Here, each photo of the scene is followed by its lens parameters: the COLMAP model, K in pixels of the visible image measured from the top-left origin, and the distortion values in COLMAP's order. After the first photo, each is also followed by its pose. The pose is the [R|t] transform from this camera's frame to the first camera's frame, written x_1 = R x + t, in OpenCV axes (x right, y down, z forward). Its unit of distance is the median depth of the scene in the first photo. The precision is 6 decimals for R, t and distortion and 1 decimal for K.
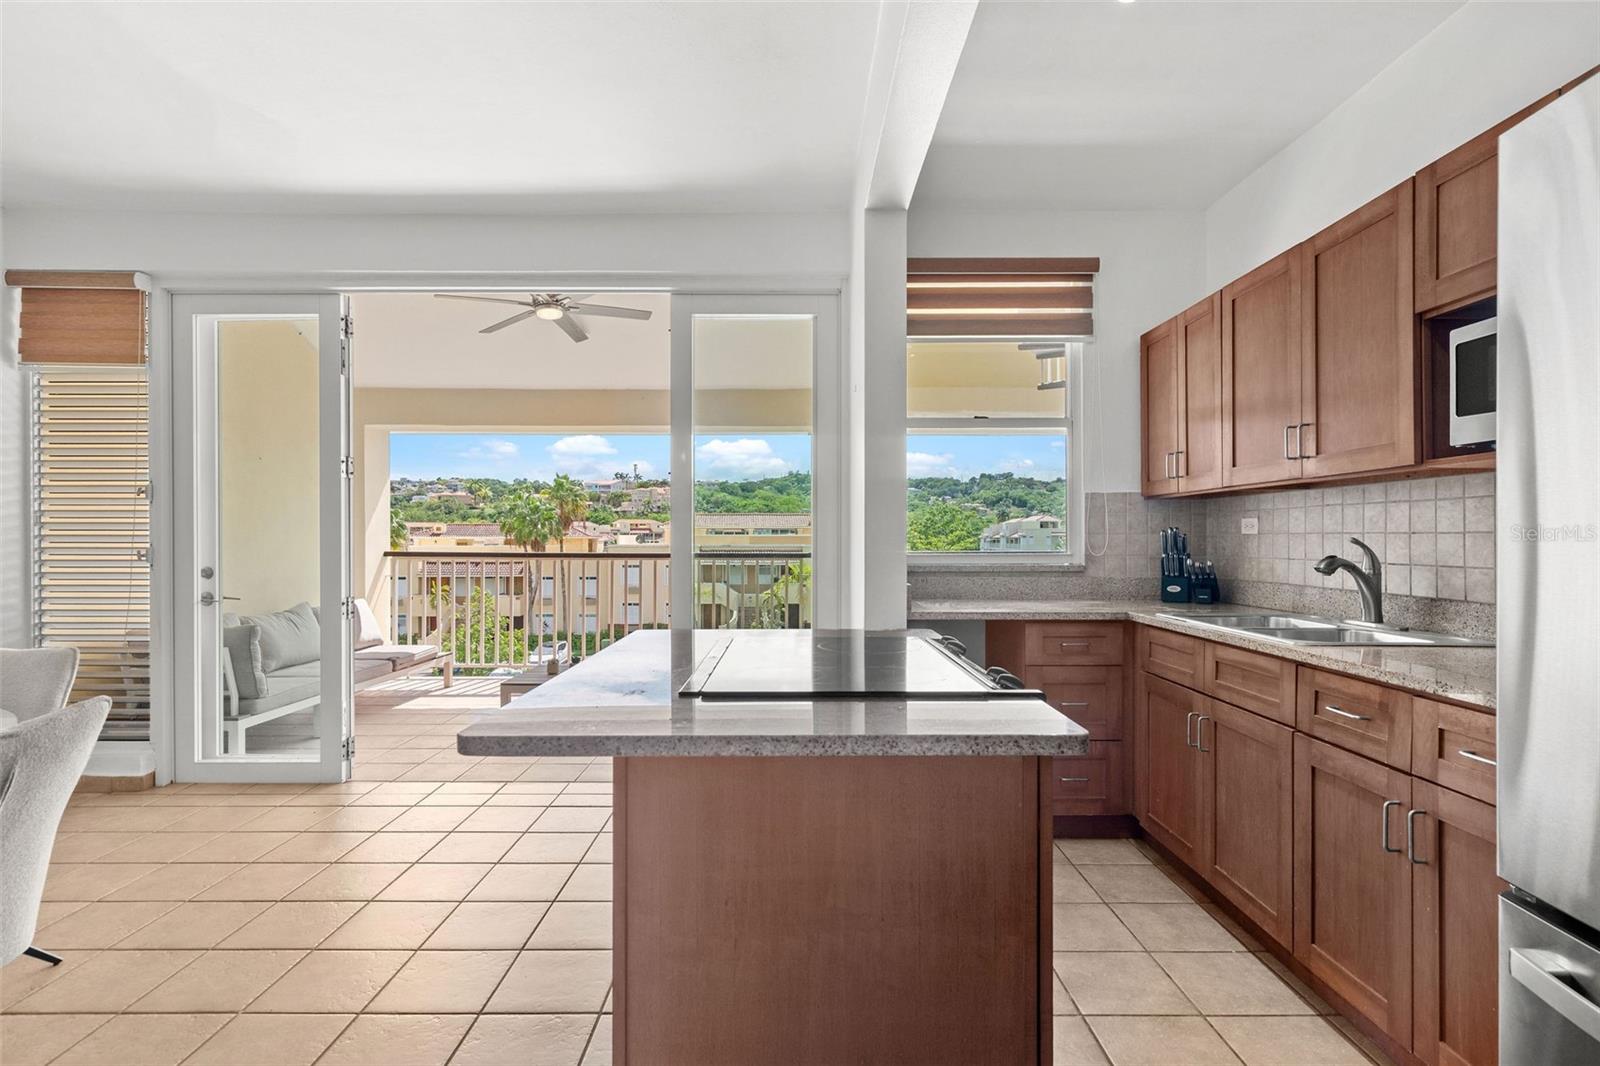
lens RADIAL K [[784.4, 0, 789.4], [0, 784.4, 538.9], [0, 0, 1]] dist [0.001211, 0.000403]
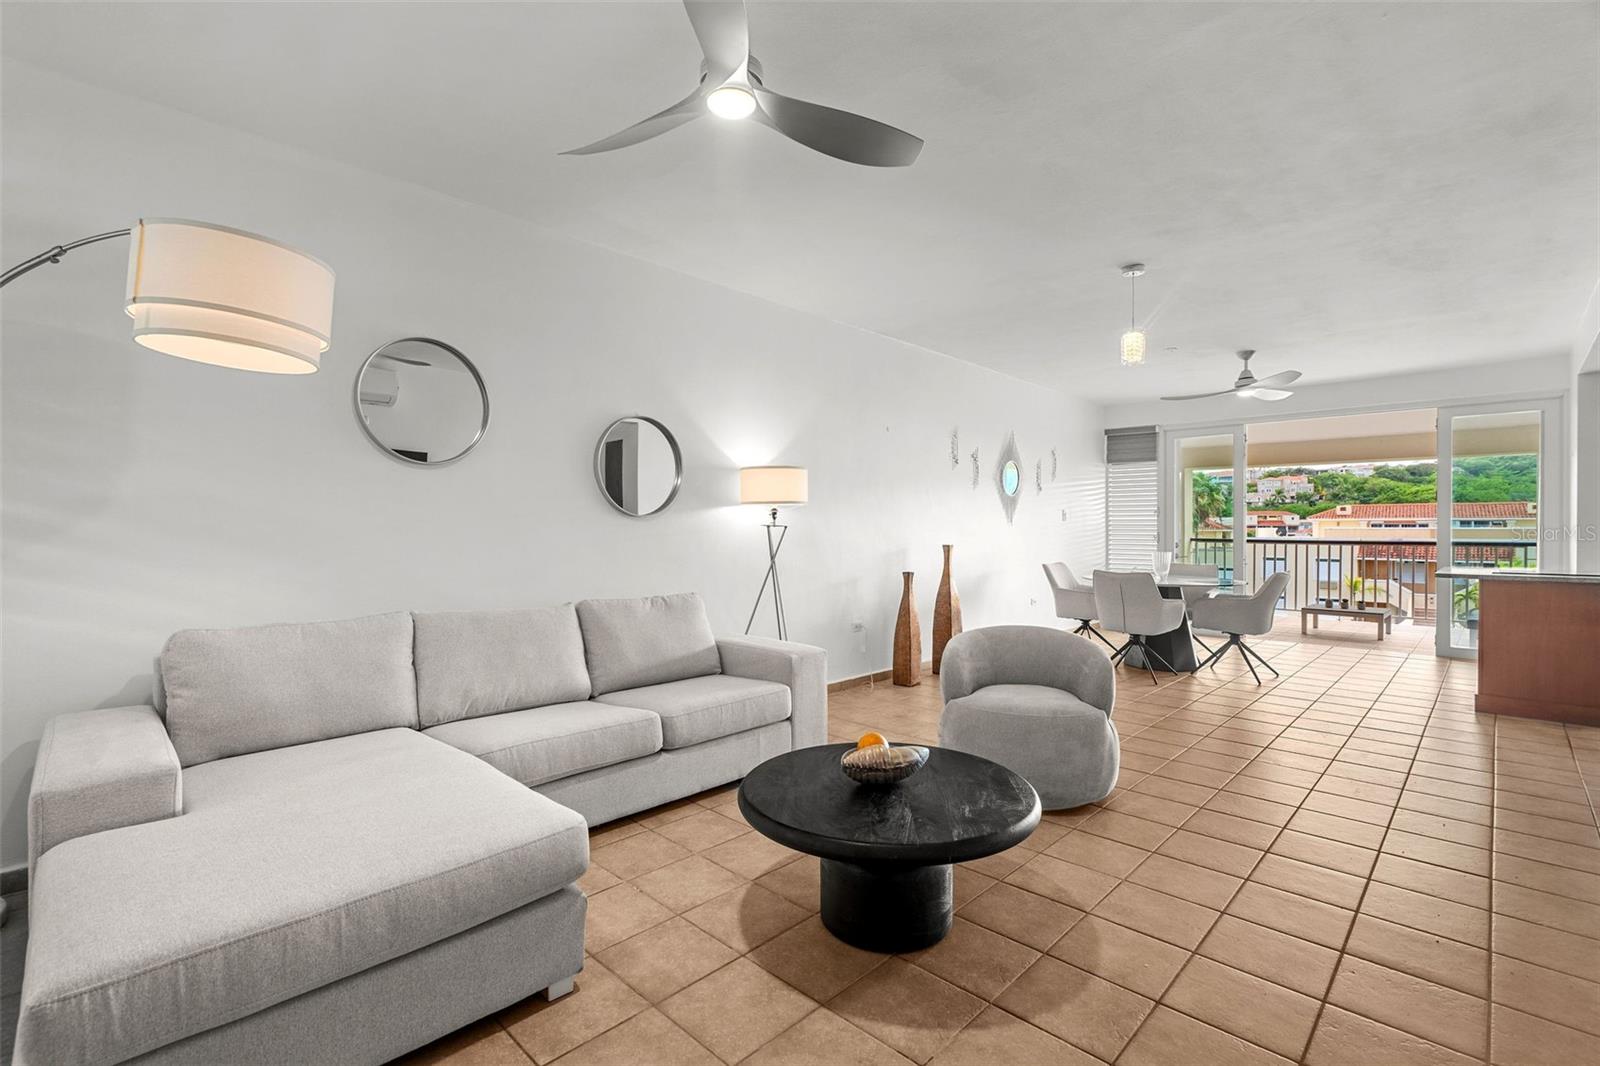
lens RADIAL K [[722.0, 0, 792.0], [0, 722.0, 529.8], [0, 0, 1]] dist [-0.001446, -0.000050]
pose [[0.718700, 0.000409, -0.695320, -0.004175], [-0.002348, 0.999996, -0.001838, 0.000170], [0.695316, 0.002953, 0.718698, -0.104210]]
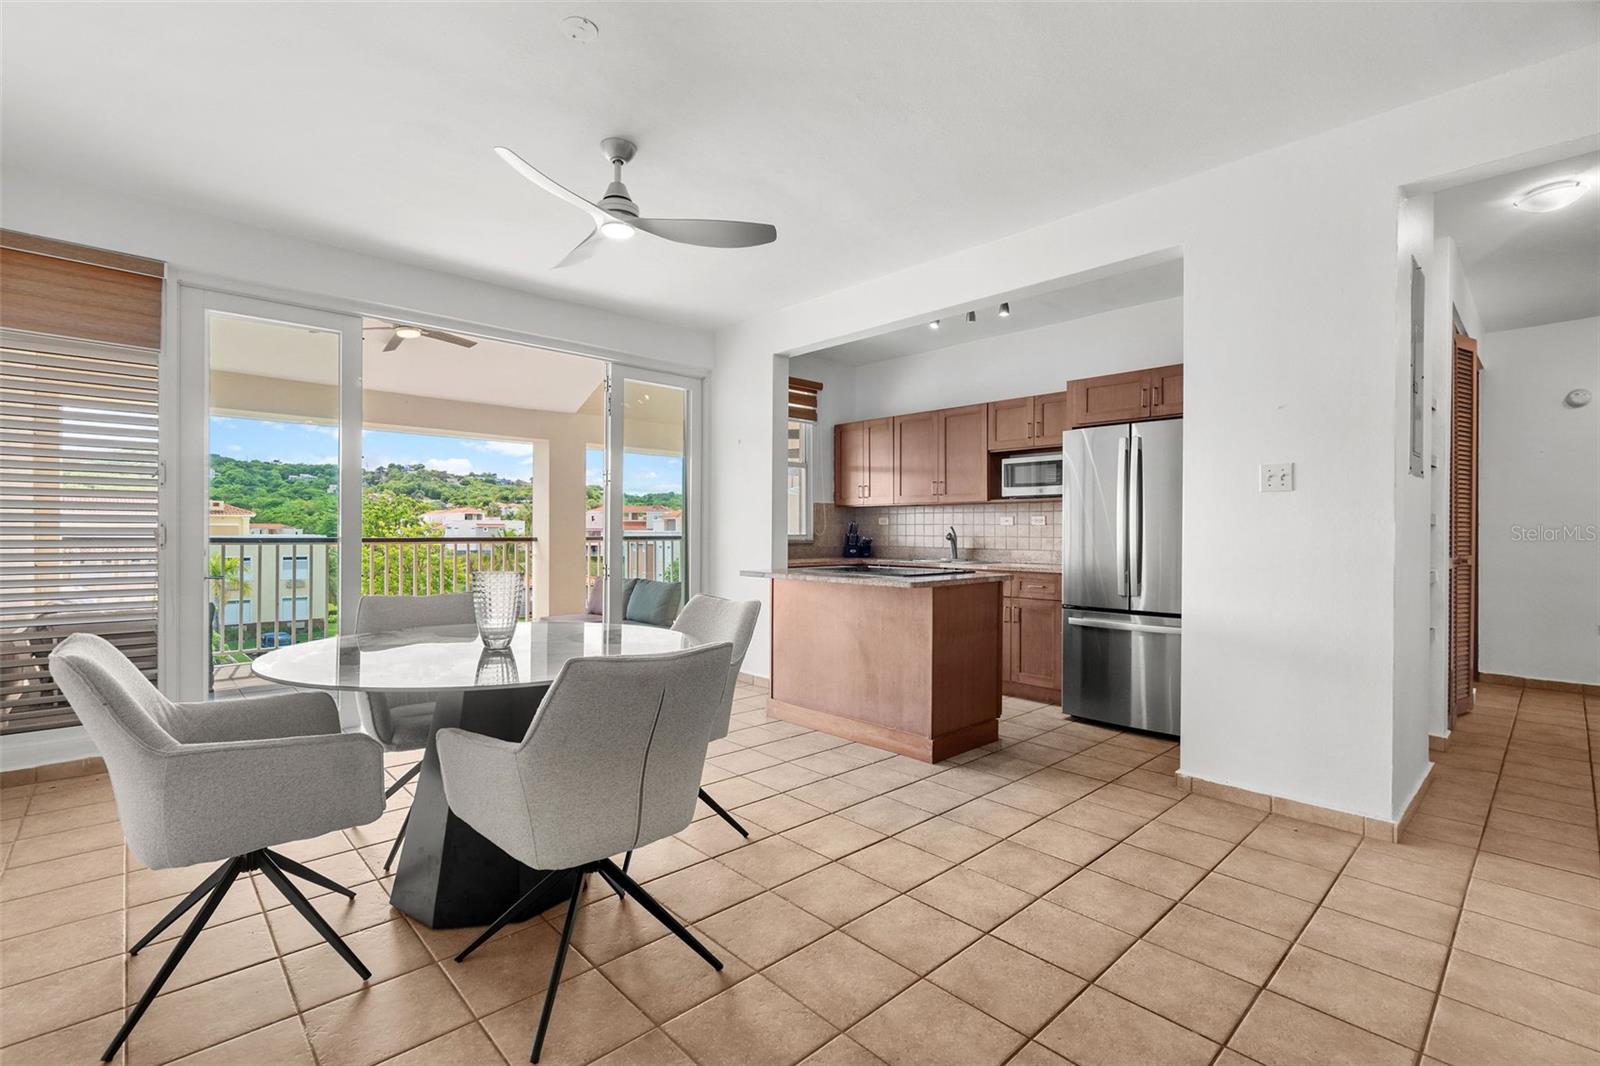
lens RADIAL K [[722.0, 0, 792.0], [0, 722.0, 529.8], [0, 0, 1]] dist [-0.001446, -0.000050]
pose [[0.731758, 0.004402, 0.681550, -0.061398], [-0.003627, 0.999990, -0.002564, 0.000897], [-0.681555, -0.000595, 0.731767, -0.018615]]
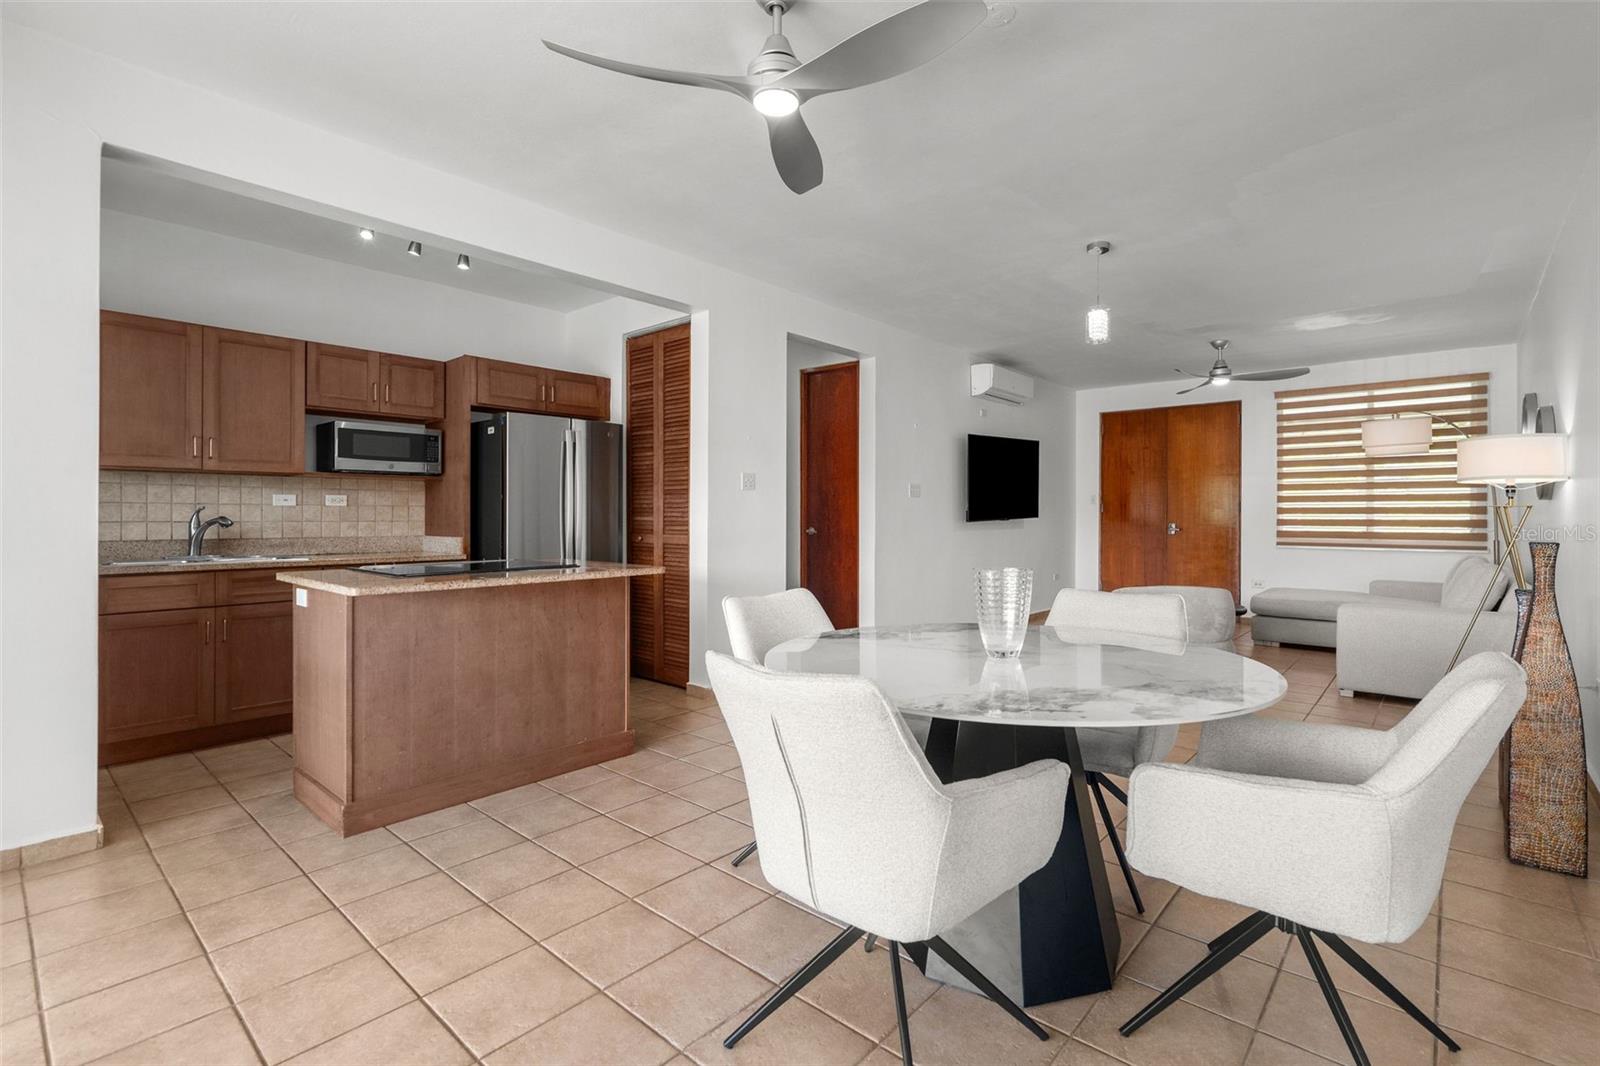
lens RADIAL K [[727.7, 0, 796.3], [0, 727.7, 520.9], [0, 0, 1]] dist [-0.001977, -0.000409]
pose [[-0.748116, -0.004451, 0.663553, -0.060848], [-0.002167, 0.999989, 0.004265, 0.001035], [-0.663564, 0.001753, -0.748117, 0.062172]]
